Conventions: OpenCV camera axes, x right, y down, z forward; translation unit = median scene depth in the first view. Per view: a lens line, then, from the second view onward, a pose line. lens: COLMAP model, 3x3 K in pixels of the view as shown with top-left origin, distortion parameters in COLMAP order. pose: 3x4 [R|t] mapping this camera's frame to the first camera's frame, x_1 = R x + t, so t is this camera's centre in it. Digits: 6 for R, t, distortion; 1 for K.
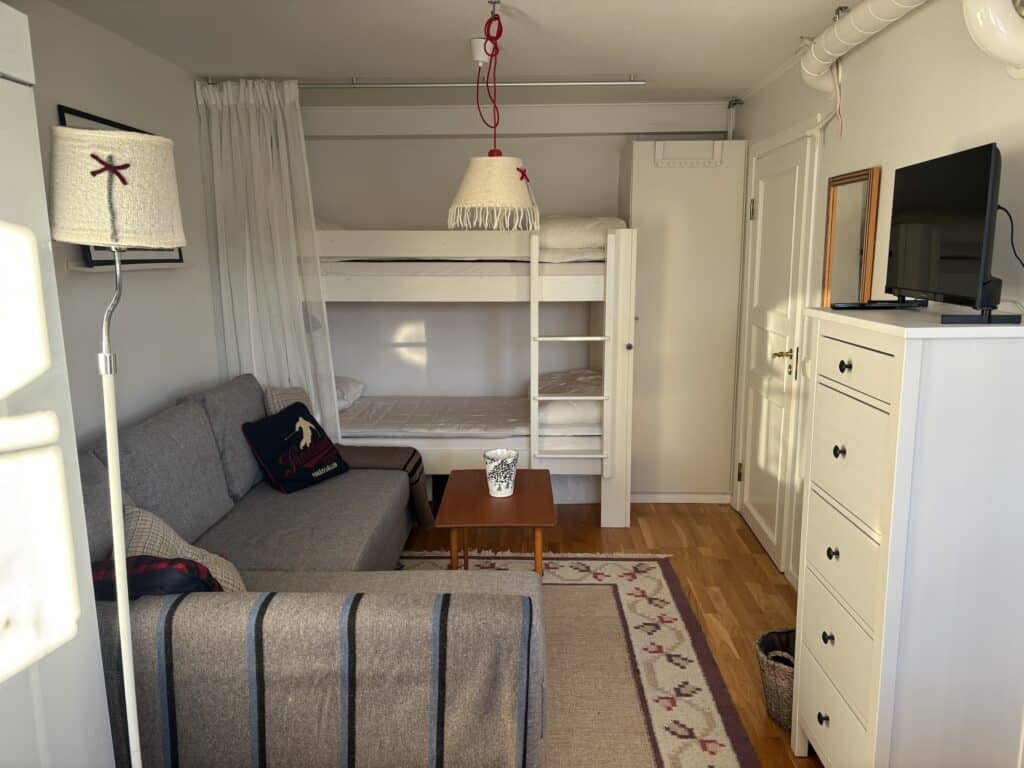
lens RADIAL K [[770.6, 0, 514.2], [0, 770.6, 391.2], [0, 0, 1]] dist [0.058507, -0.072724]
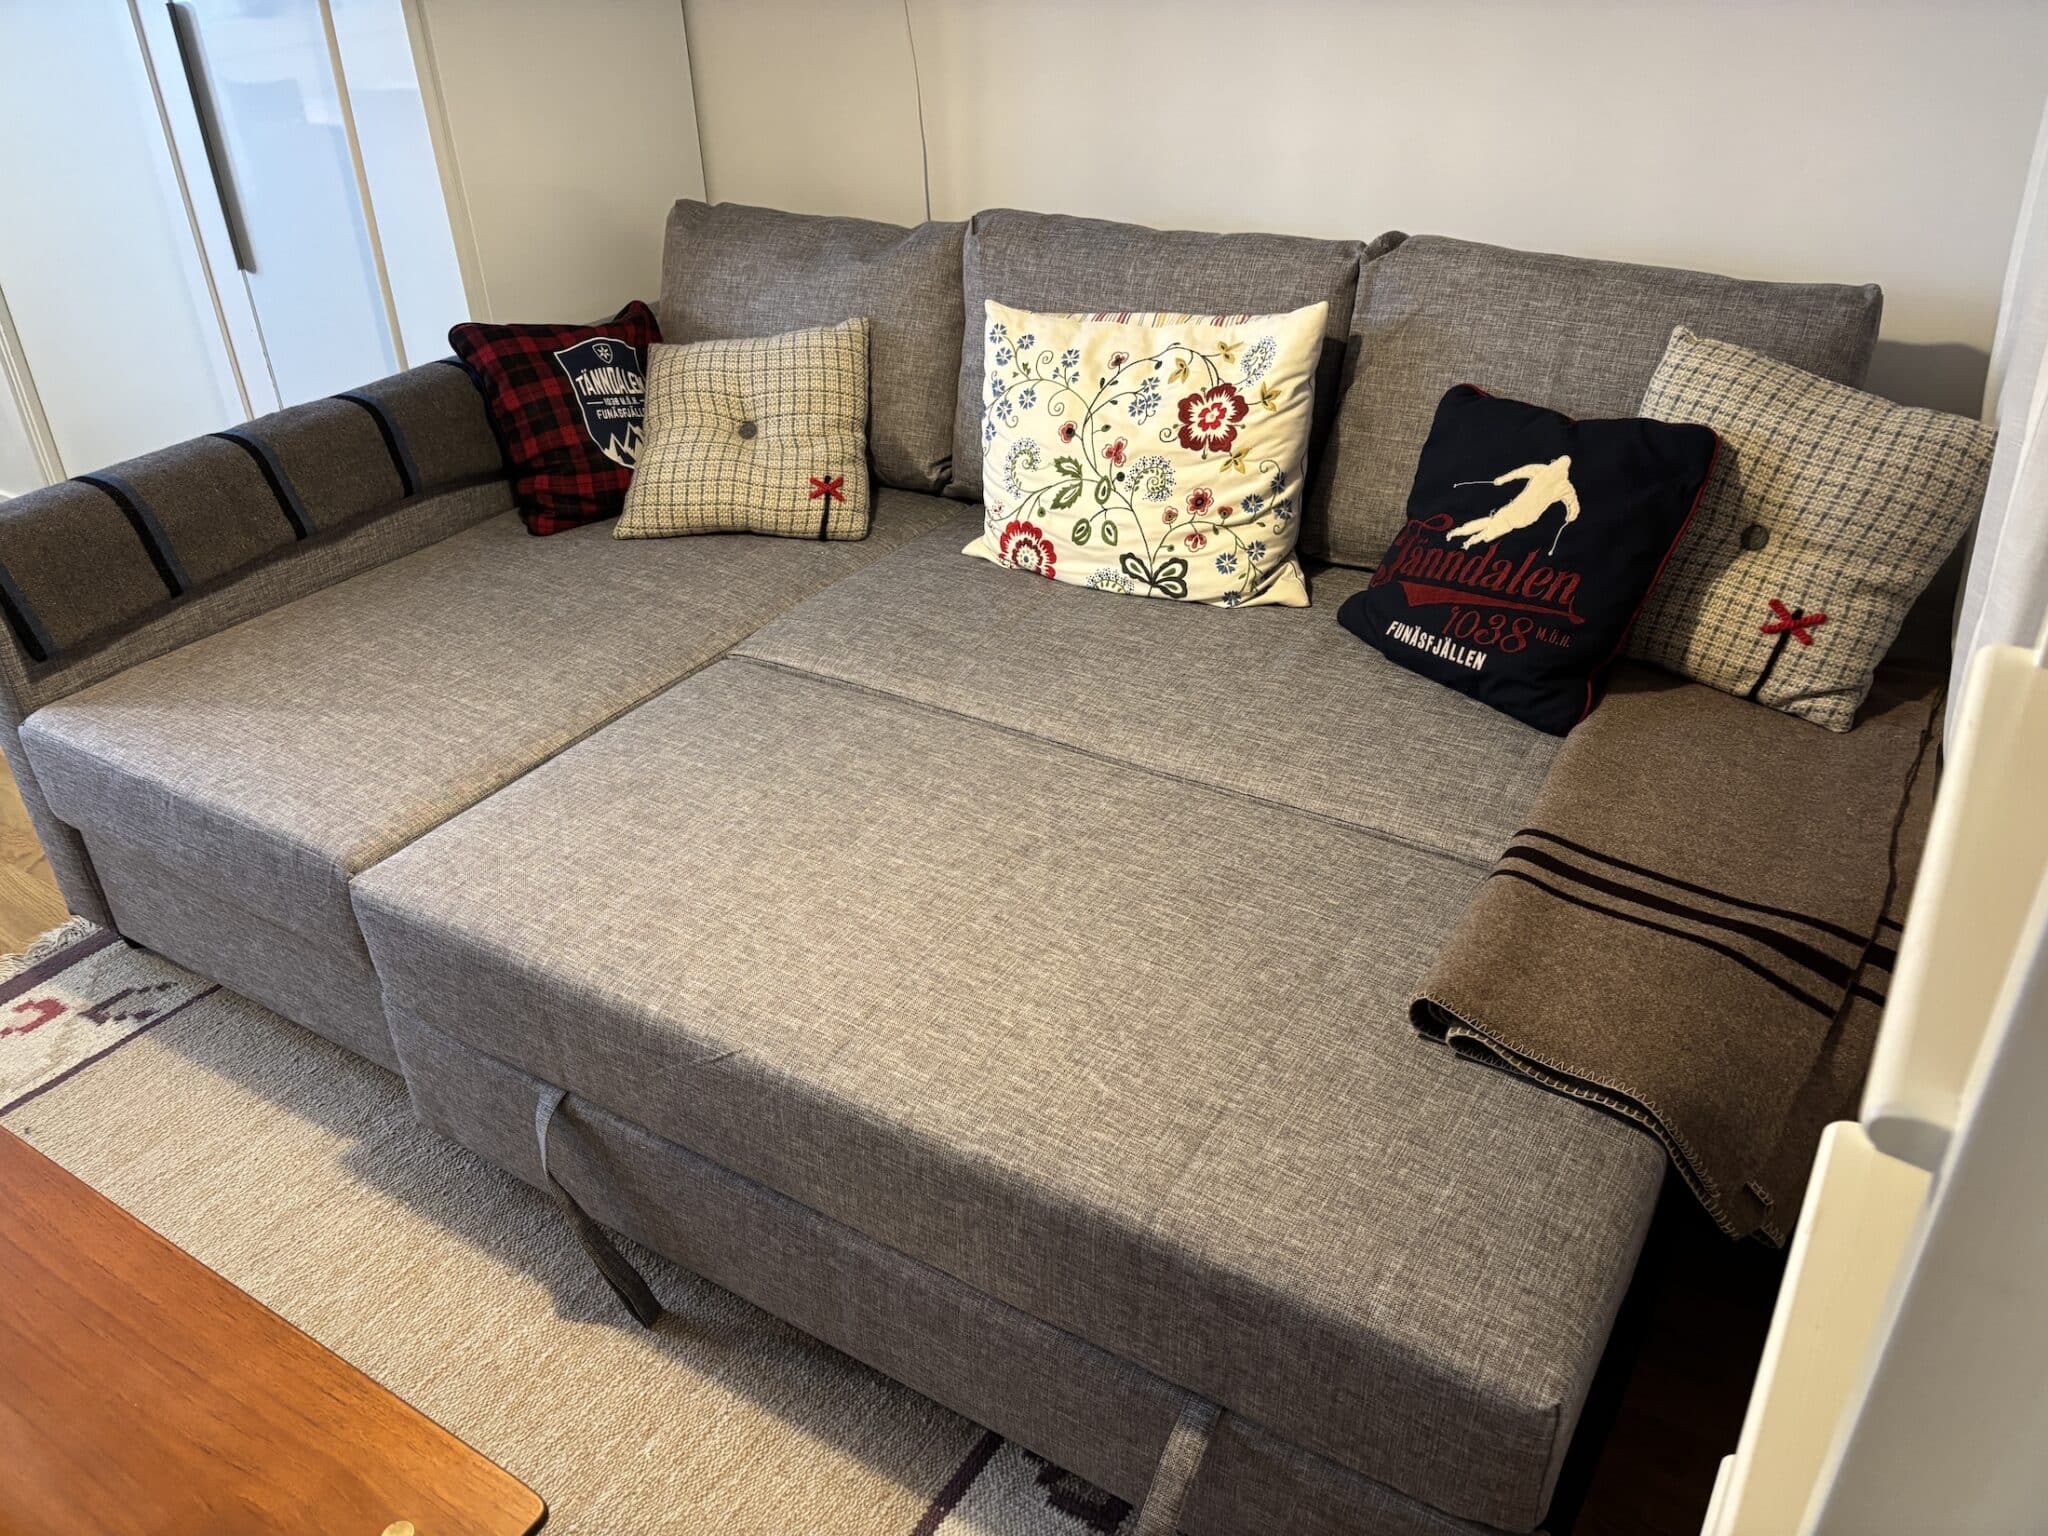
lens RADIAL K [[1541.1, 0, 1028.3], [0, 1541.1, 782.4], [0, 0, 1]] dist [0.058507, -0.072724]
pose [[-0.497465, 0.471302, -0.728288, 0.248303], [-0.112369, 0.797458, 0.592819, -0.166226], [0.860176, 0.376743, -0.343747, 1.034646]]
